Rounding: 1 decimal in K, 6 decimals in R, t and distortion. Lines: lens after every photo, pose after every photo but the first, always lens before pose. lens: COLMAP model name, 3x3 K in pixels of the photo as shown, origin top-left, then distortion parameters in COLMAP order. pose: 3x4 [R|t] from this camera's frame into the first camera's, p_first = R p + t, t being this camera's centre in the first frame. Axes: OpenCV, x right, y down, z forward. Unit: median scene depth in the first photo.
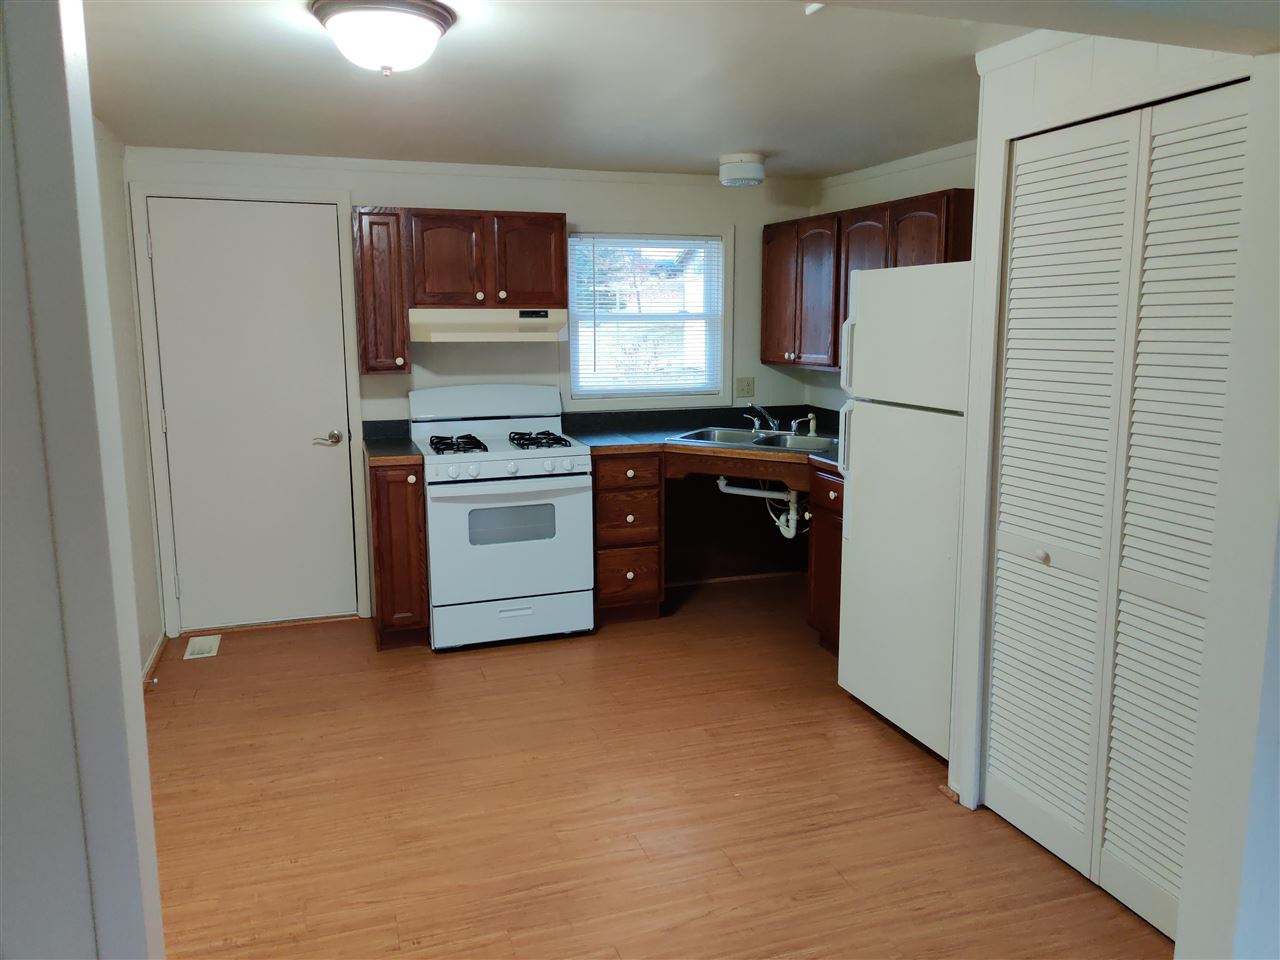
lens RADIAL K [[959.6, 0, 642.7], [0, 959.6, 481.6], [0, 0, 1]] dist [0.021065, -0.016125]
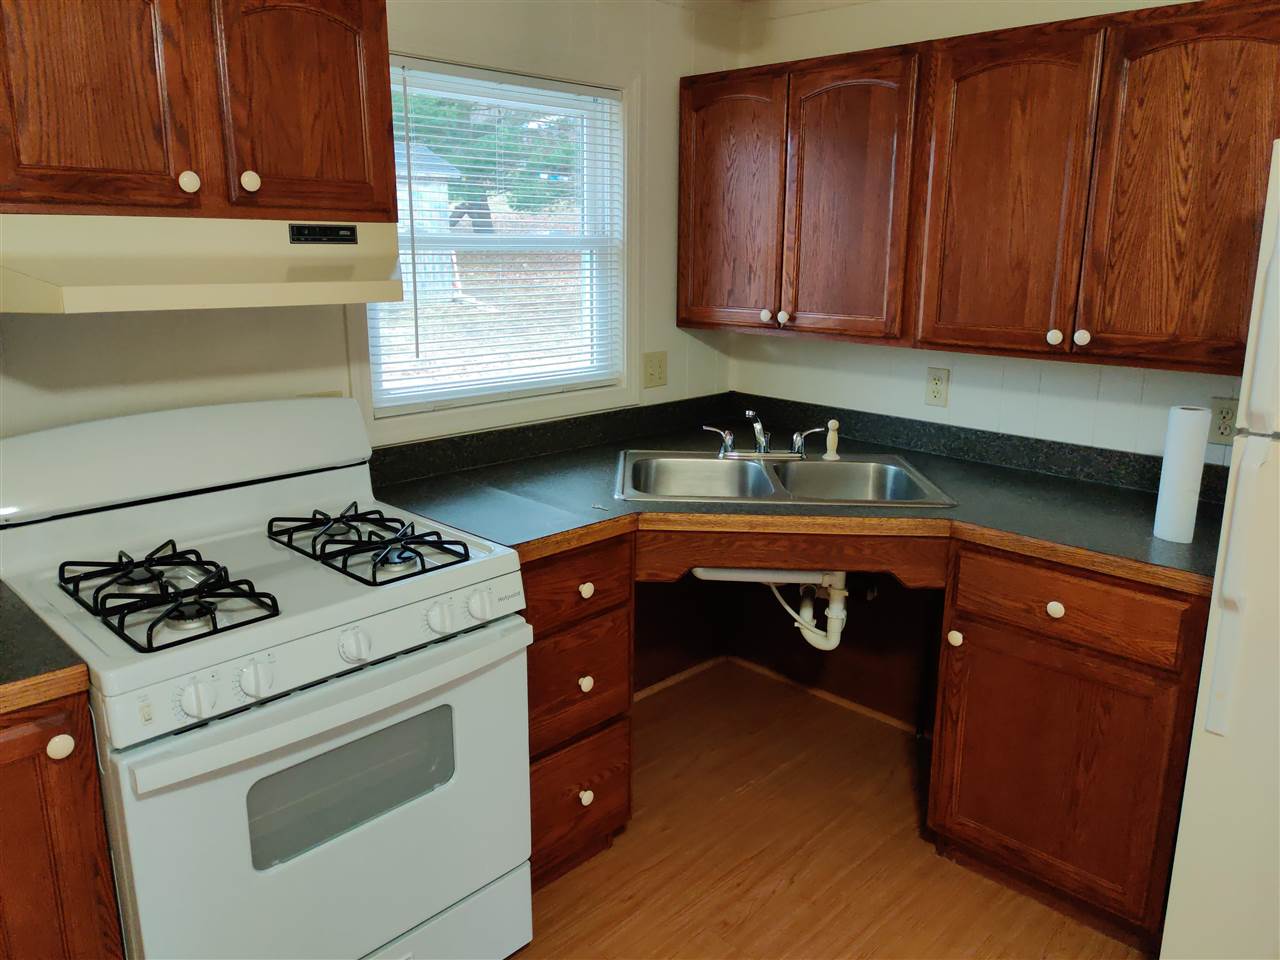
lens RADIAL K [[959.6, 0, 639.5], [0, 959.6, 468.9], [0, 0, 1]] dist [0.021065, -0.016125]
pose [[0.891590, -0.096903, 0.442355, -0.183040], [0.068977, 0.994499, 0.078829, -0.098258], [-0.447560, -0.039770, 0.893369, 0.570016]]
